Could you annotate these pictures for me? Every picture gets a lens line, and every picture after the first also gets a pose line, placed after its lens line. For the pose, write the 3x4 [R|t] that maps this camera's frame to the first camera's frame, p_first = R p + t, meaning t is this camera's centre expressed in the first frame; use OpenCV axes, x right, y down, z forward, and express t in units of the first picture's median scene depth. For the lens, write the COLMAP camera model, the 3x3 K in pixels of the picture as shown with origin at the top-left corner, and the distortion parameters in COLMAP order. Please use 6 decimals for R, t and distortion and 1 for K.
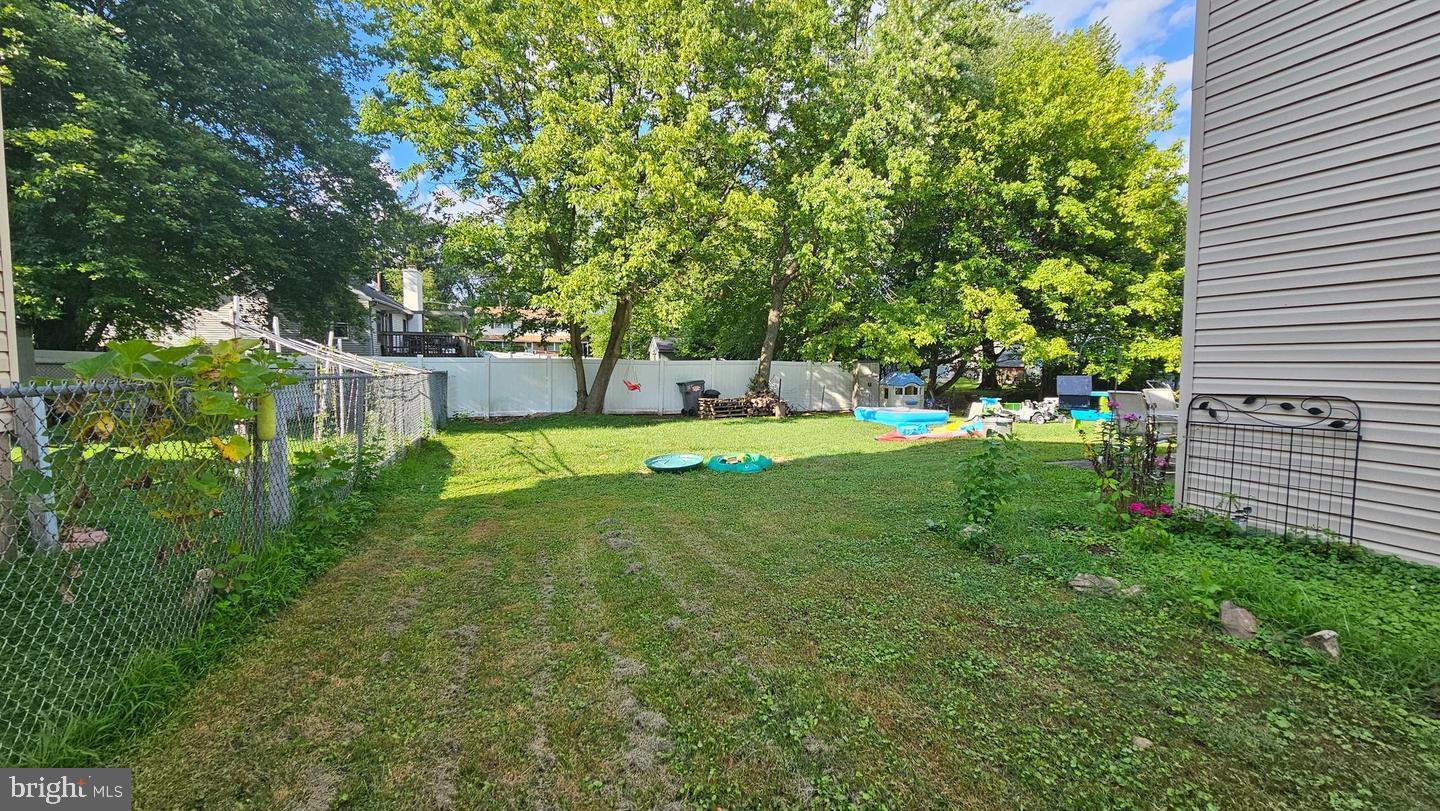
lens RADIAL K [[586.8, 0, 727.5], [0, 586.8, 400.0], [0, 0, 1]] dist [-0.001629, -0.000178]
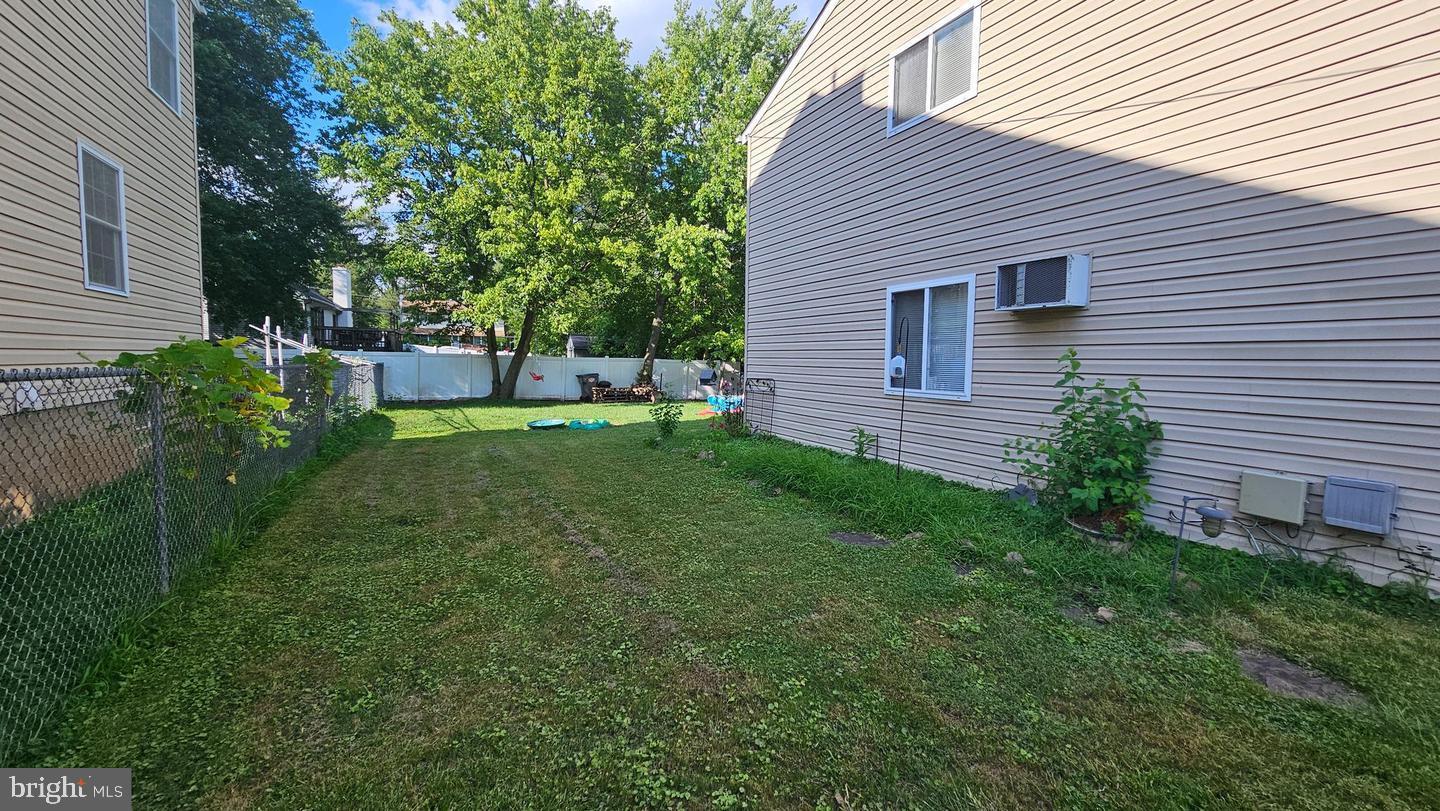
lens RADIAL K [[552.8, 0, 722.6], [0, 552.8, 402.3], [0, 0, 1]] dist [0.001222, 0.000003]
pose [[0.992458, 0.006479, 0.122413, 0.104551], [-0.008203, 0.999874, 0.013584, 0.013448], [-0.122310, -0.014485, 0.992386, -0.280348]]
